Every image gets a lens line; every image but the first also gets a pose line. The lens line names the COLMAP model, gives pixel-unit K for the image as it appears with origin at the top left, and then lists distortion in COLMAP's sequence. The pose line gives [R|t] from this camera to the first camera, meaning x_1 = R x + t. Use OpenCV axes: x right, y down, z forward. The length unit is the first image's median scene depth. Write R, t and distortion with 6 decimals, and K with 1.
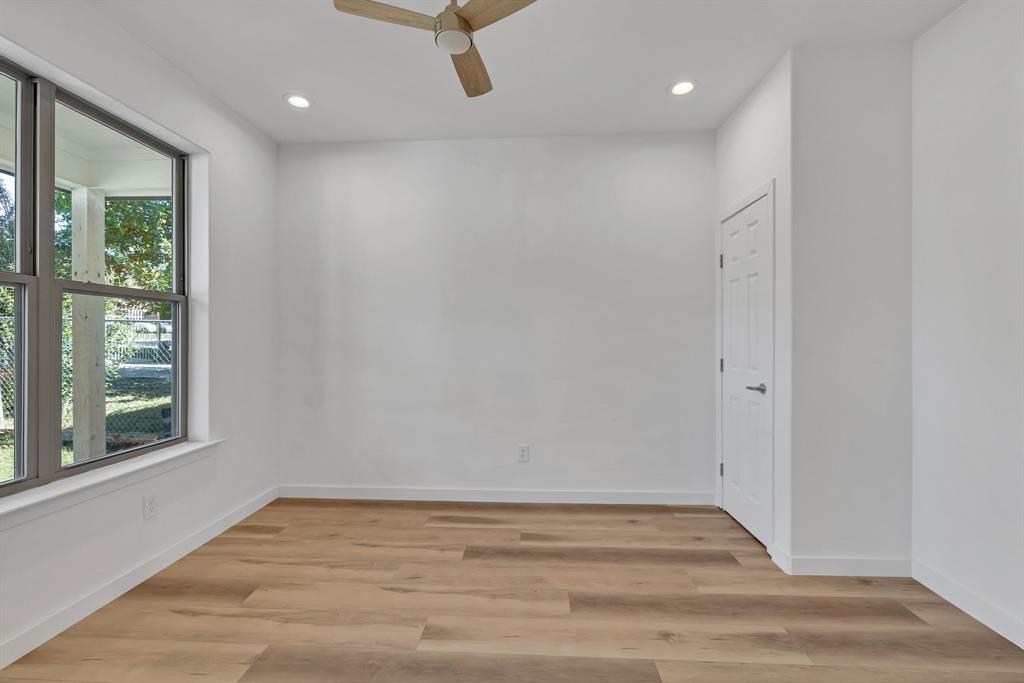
lens RADIAL K [[448.7, 0, 513.1], [0, 448.7, 338.5], [0, 0, 1]] dist [0.000821, -0.000106]
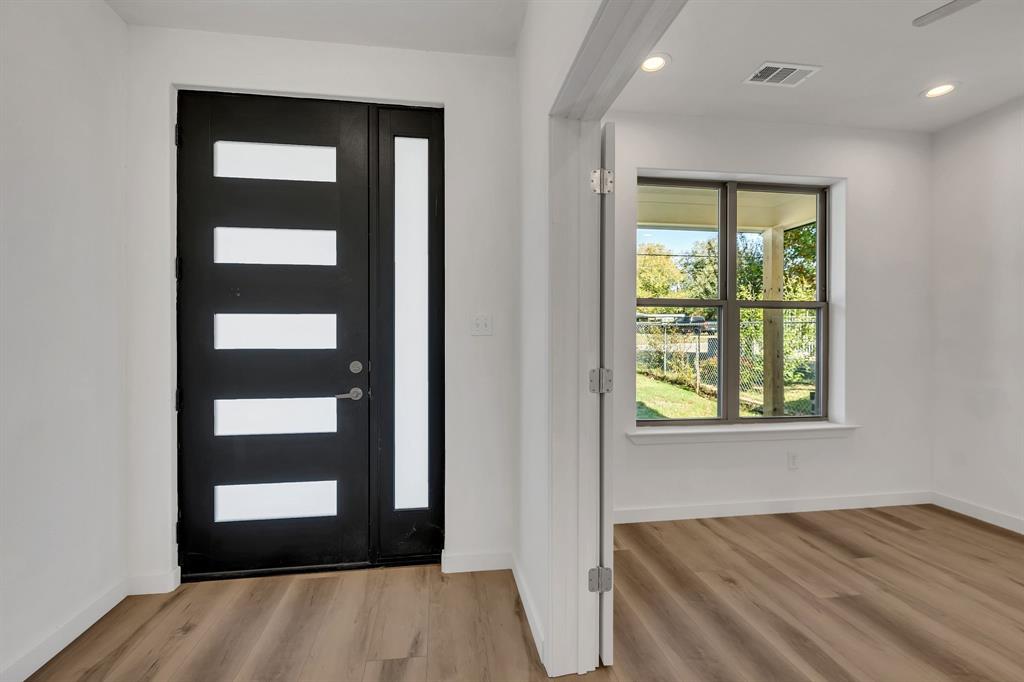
lens RADIAL K [[419.2, 0, 501.1], [0, 419.2, 335.8], [0, 0, 1]] dist [-0.003044, -0.000438]
pose [[0.193213, -0.001122, -0.981156, 0.242553], [-0.000986, 0.999999, -0.001338, -0.001340], [0.981156, 0.001226, 0.193212, -0.103563]]
